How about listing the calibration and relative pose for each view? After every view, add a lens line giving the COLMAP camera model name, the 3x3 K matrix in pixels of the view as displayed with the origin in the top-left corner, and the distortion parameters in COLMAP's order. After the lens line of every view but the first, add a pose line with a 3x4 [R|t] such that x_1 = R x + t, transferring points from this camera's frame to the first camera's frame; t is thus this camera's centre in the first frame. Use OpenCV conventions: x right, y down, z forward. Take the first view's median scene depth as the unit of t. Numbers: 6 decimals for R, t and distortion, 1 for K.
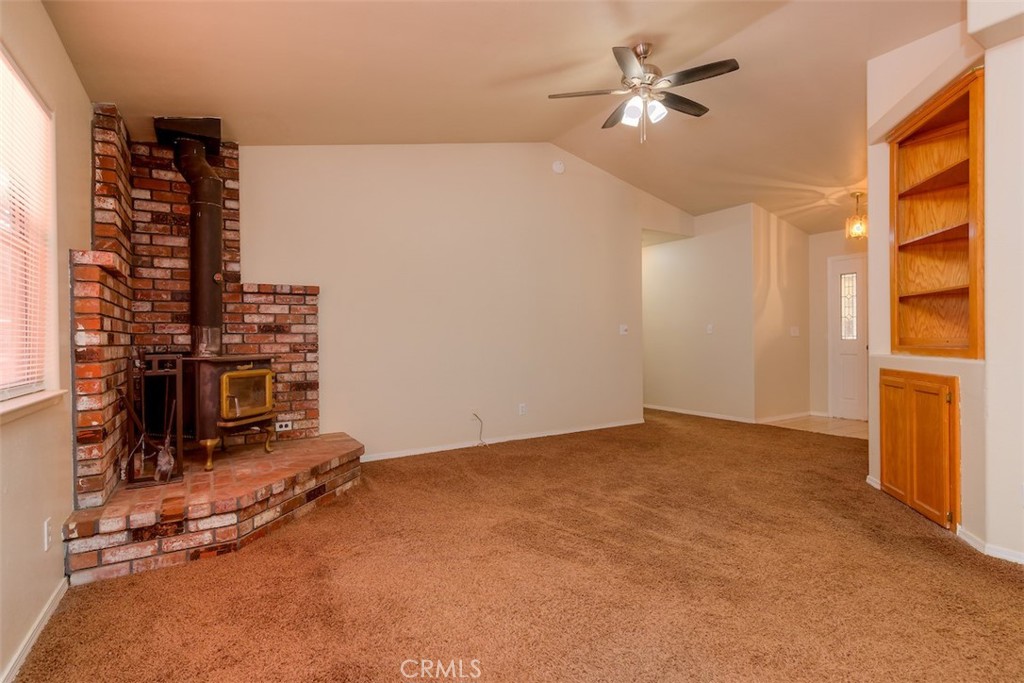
lens RADIAL K [[494.2, 0, 523.0], [0, 494.2, 339.4], [0, 0, 1]] dist [-0.003742, 0.002266]
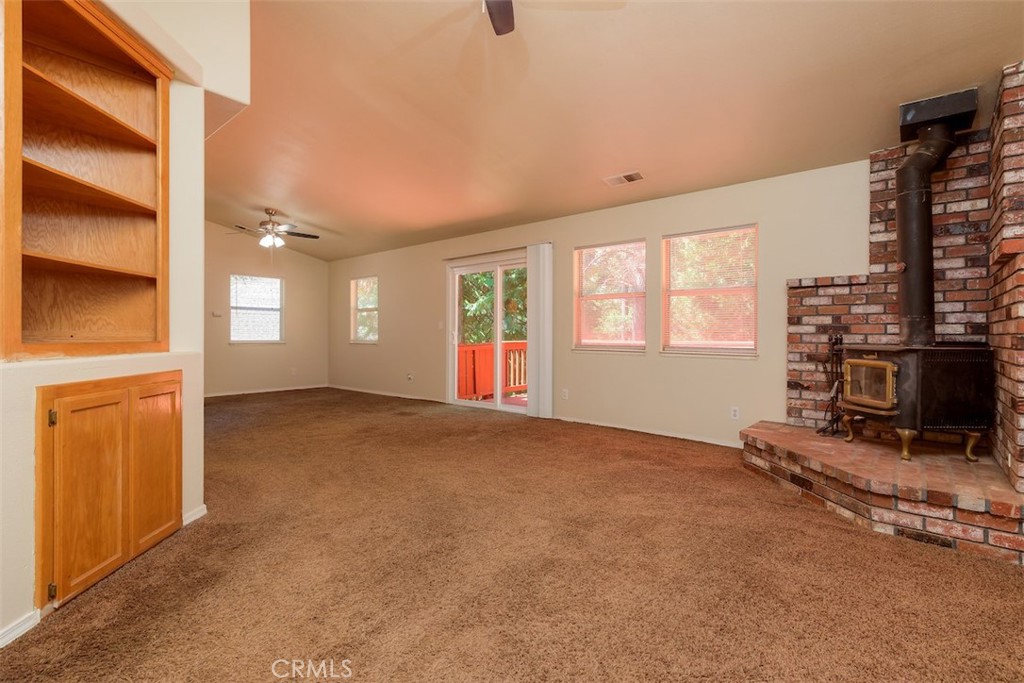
lens RADIAL K [[466.2, 0, 512.4], [0, 466.2, 338.6], [0, 0, 1]] dist [0.001223, 0.001809]
pose [[-0.959267, 0.007892, -0.282390, 0.367971], [0.004077, 0.999892, 0.014093, 0.001972], [0.282471, 0.012367, -0.959196, 1.549005]]
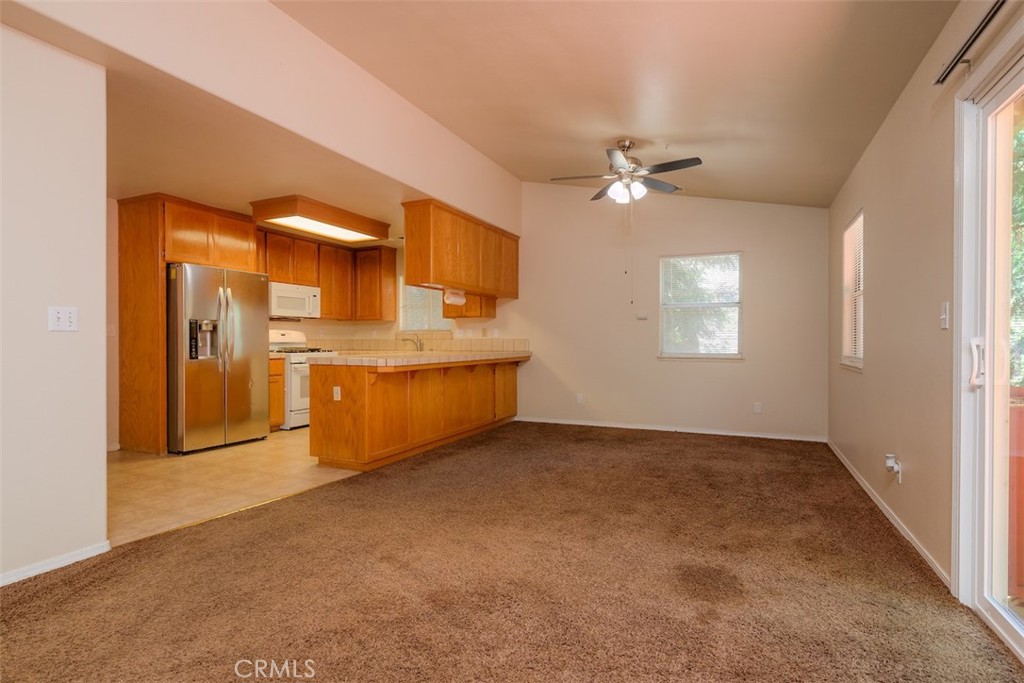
lens RADIAL K [[494.2, 0, 517.1], [0, 494.2, 343.4], [0, 0, 1]] dist [-0.003742, 0.002266]
pose [[-0.538877, 0.002424, 0.842381, -0.124129], [0.006401, 0.999979, 0.001217, 0.000218], [-0.842360, 0.006048, -0.538882, 0.320769]]
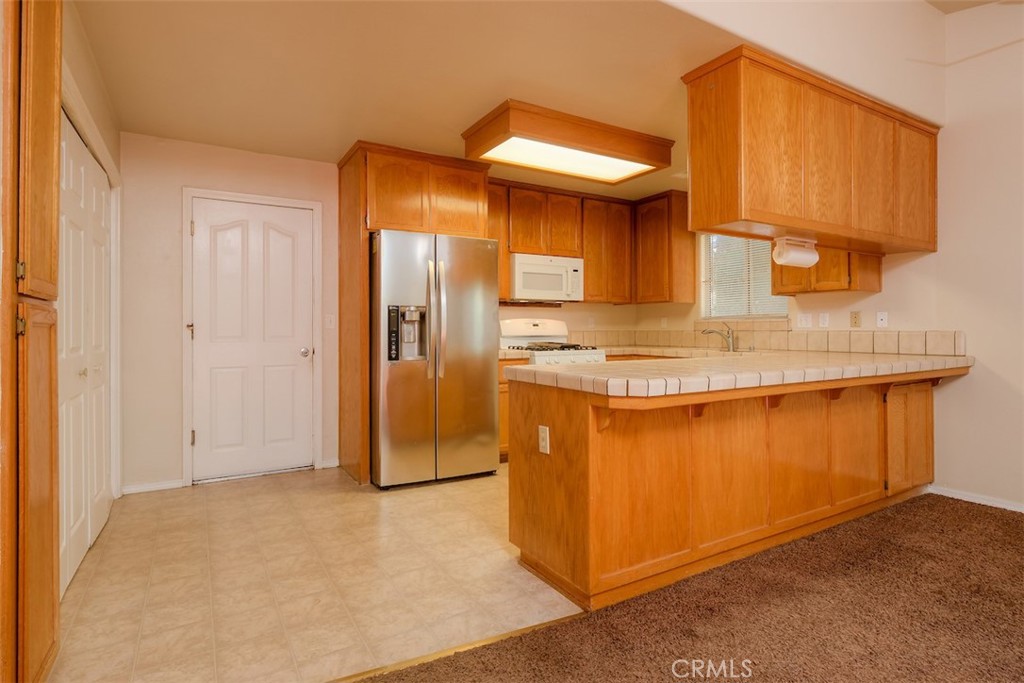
lens RADIAL K [[538.6, 0, 510.3], [0, 538.6, 326.7], [0, 0, 1]] dist [-0.013598, 0.004449]
pose [[0.041531, 0.012337, 0.999061, 0.401922], [0.003542, 0.999916, -0.012495, -0.012835], [-0.999131, 0.004058, 0.041484, 0.074878]]
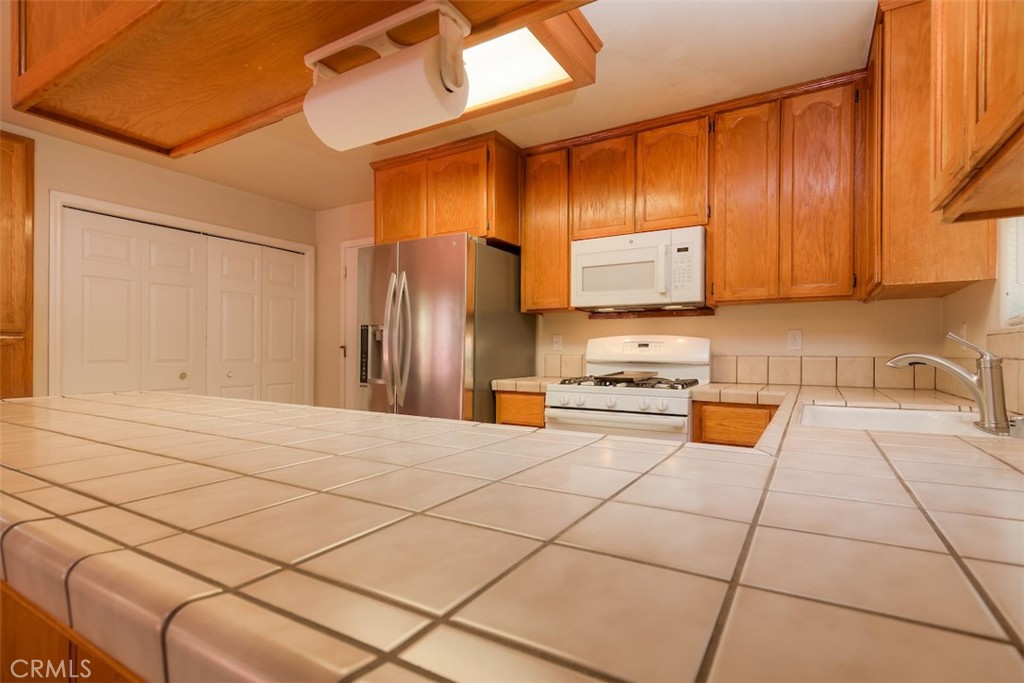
lens RADIAL K [[494.1, 0, 491.7], [0, 494.1, 353.0], [0, 0, 1]] dist [0.001345, 0.001202]
pose [[0.907329, 0.011097, 0.420274, 1.263000], [-0.011149, 0.999935, -0.002334, -0.016414], [-0.420273, -0.002568, 0.907394, -0.607050]]
